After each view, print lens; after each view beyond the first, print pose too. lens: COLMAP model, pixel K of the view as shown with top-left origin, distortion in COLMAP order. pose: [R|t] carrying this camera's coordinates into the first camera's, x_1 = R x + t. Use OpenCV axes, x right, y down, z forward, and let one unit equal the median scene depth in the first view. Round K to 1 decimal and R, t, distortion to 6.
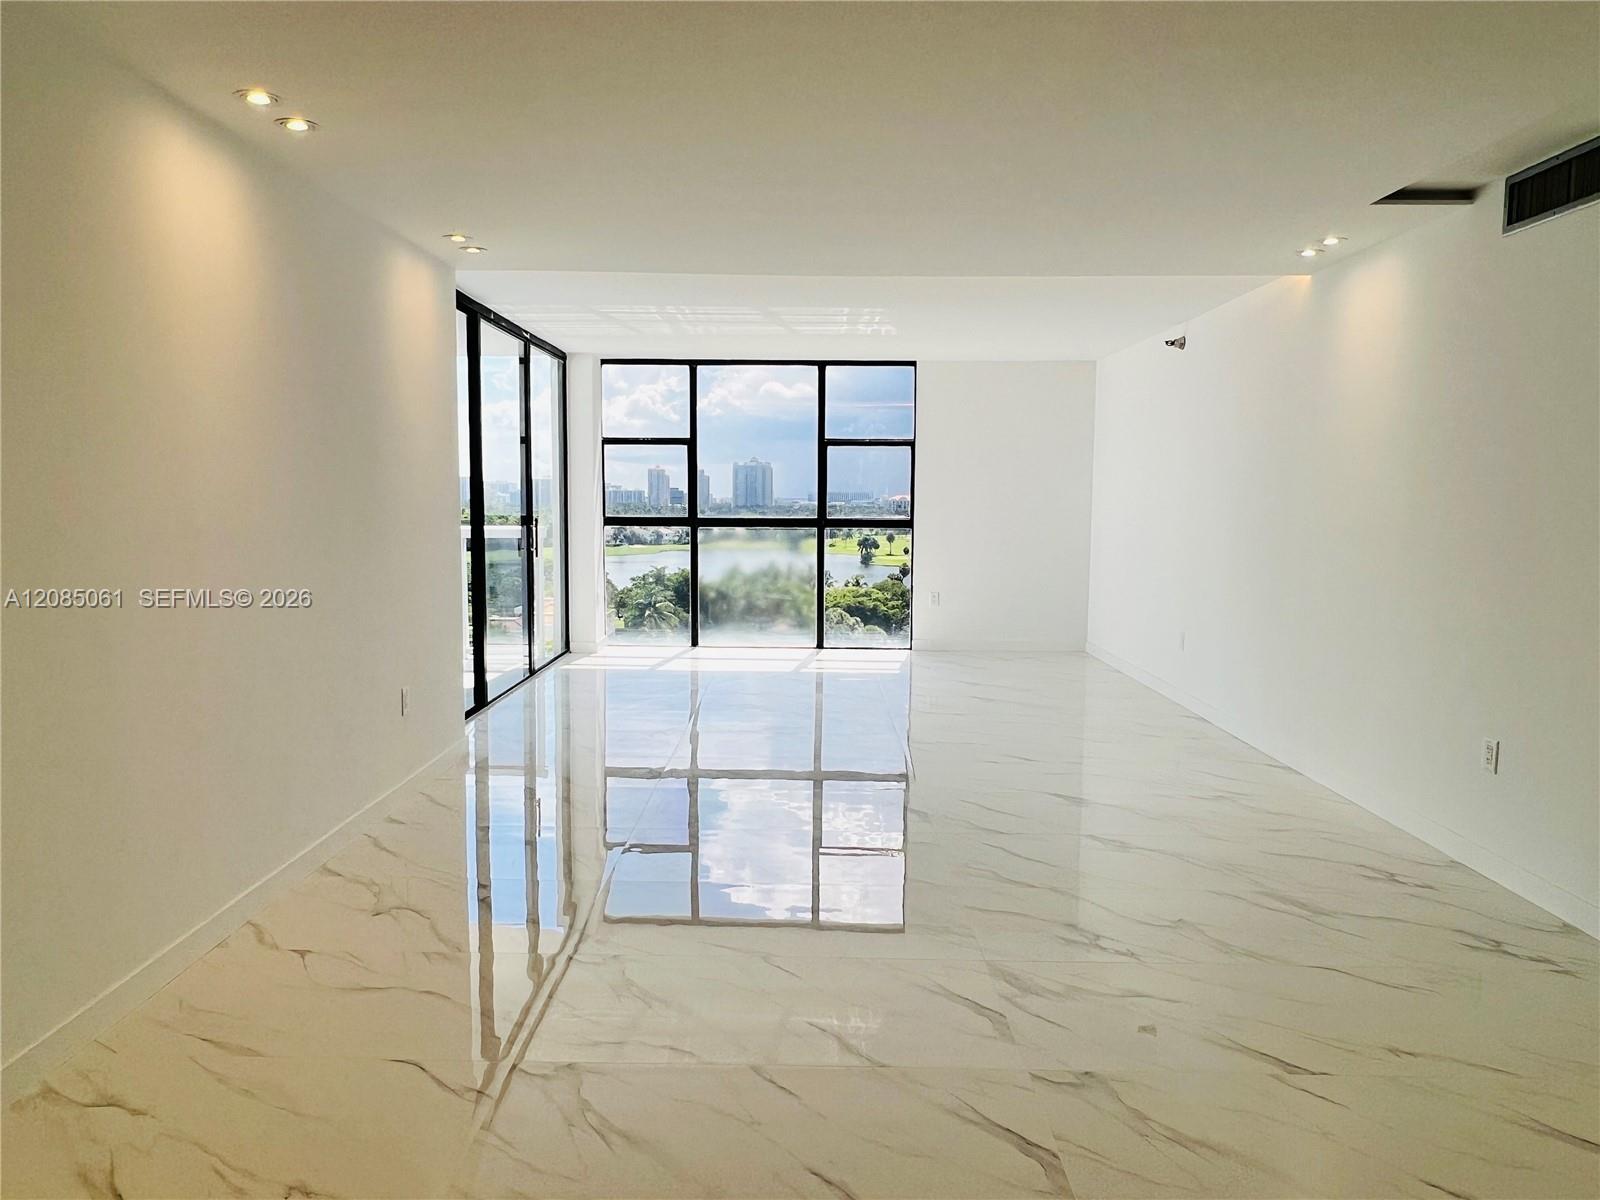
lens RADIAL K [[1099.4, 0, 777.4], [0, 1099.4, 604.9], [0, 0, 1]] dist [0.004528, -0.003640]
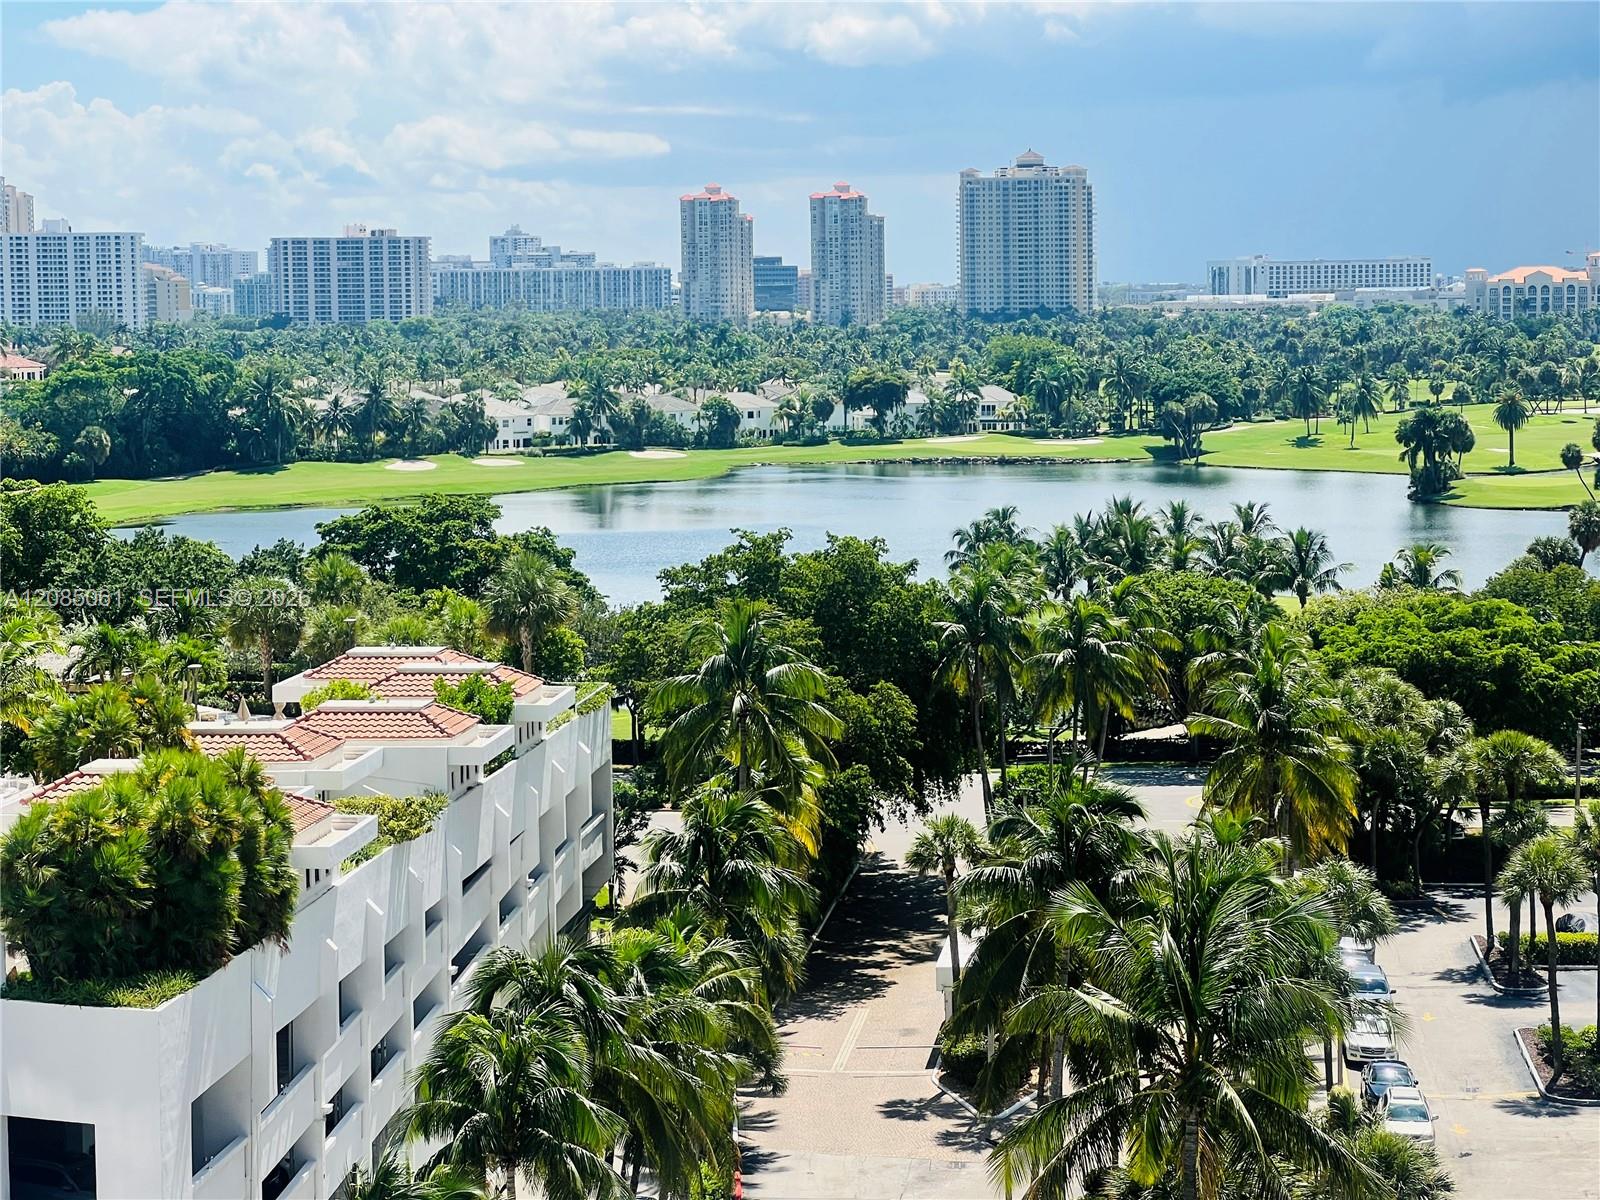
lens RADIAL K [[3600.1, 0, 800.9], [0, 3600.1, 598.6], [0, 0, 1]] dist [0.037618, 0.000000]
pose [[0.996431, -0.011539, -0.083617, -0.323421], [0.010657, 0.999883, -0.010985, -0.126184], [0.083734, 0.010054, 0.996437, 0.996488]]
